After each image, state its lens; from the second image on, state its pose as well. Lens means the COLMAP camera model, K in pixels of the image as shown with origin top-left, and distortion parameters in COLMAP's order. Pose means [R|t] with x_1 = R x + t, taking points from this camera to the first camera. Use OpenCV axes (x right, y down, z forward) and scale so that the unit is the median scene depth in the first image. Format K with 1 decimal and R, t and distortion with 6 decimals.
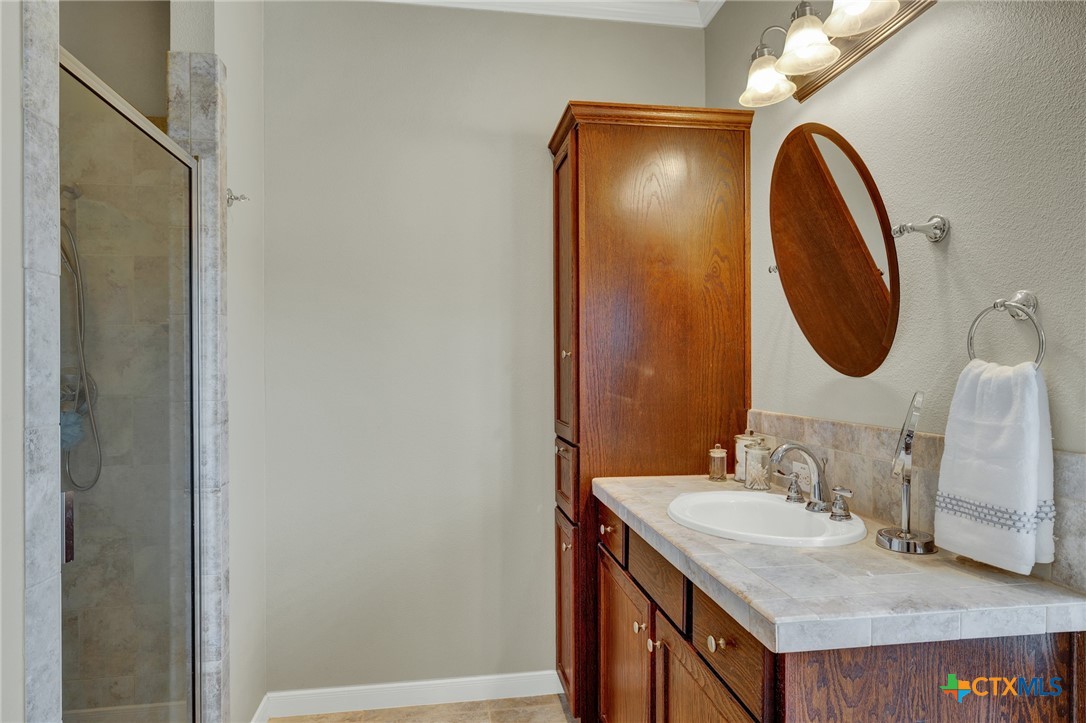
lens RADIAL K [[613.3, 0, 540.3], [0, 613.3, 371.8], [0, 0, 1]] dist [-0.019320, -0.000283]
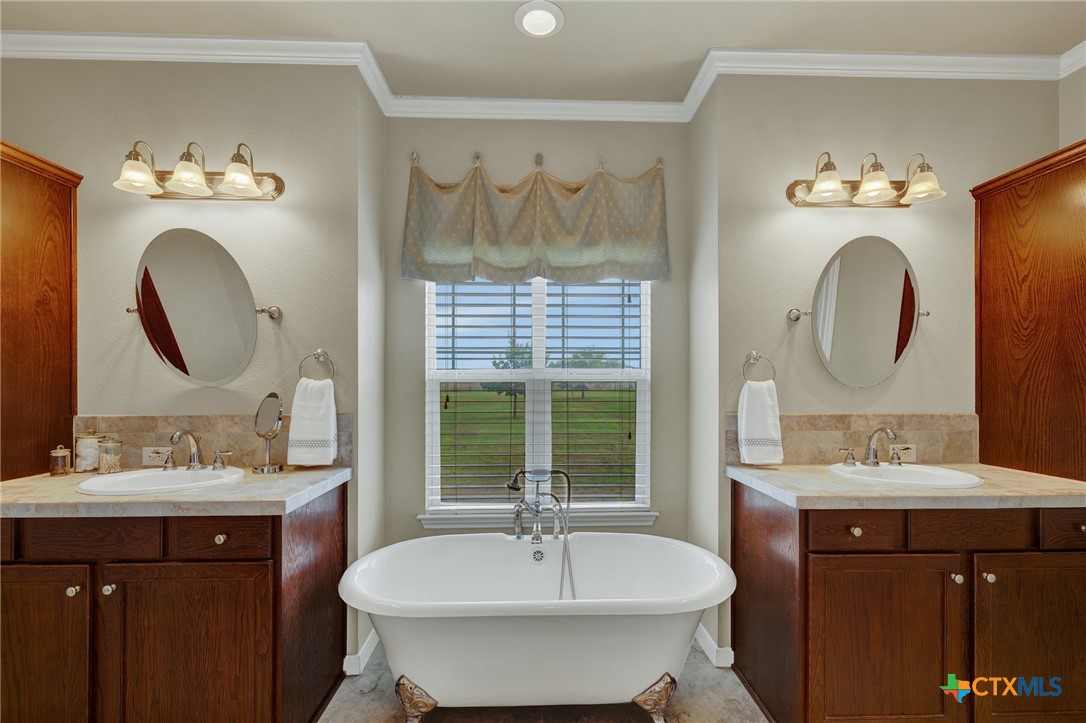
lens RADIAL K [[466.4, 0, 545.4], [0, 466.4, 383.0], [0, 0, 1]] dist [0.002141, 0.000356]
pose [[0.125292, -0.002298, 0.992117, -0.501442], [0.006579, 0.999977, 0.001485, 0.001288], [-0.992098, 0.006341, 0.125305, -0.059704]]
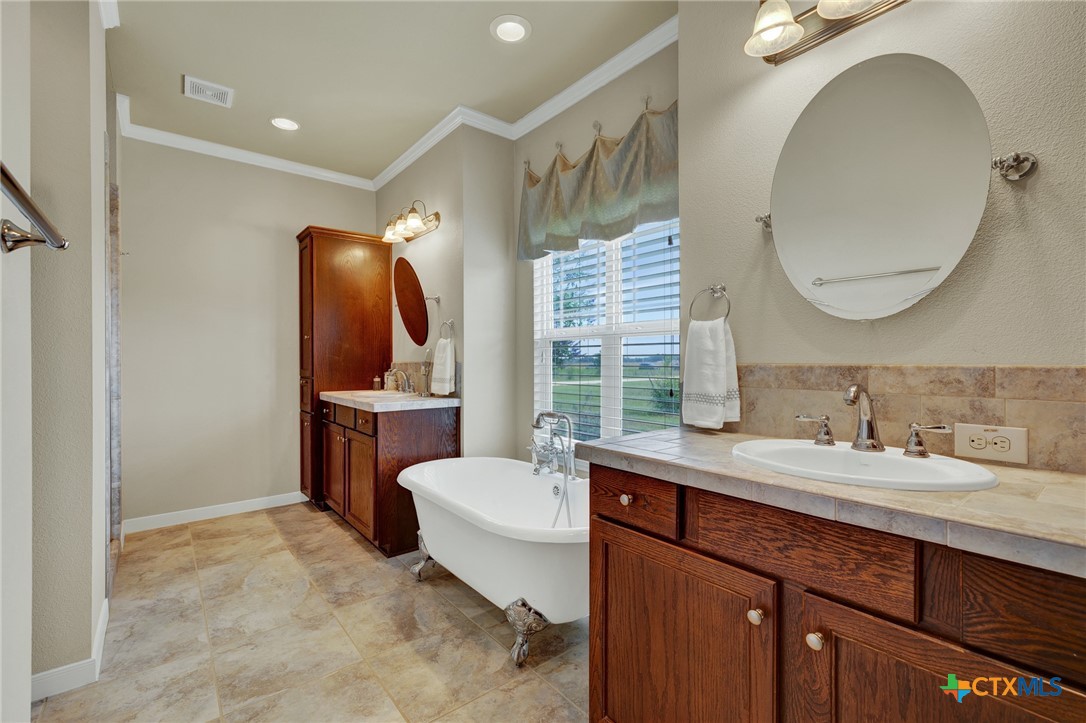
lens RADIAL K [[466.4, 0, 534.1], [0, 466.4, 362.3], [0, 0, 1]] dist [0.002141, 0.000356]
pose [[0.866673, 0.001064, 0.498875, -0.091408], [0.001338, 0.999989, -0.004457, 0.073546], [-0.498875, 0.004531, 0.866662, -0.908115]]
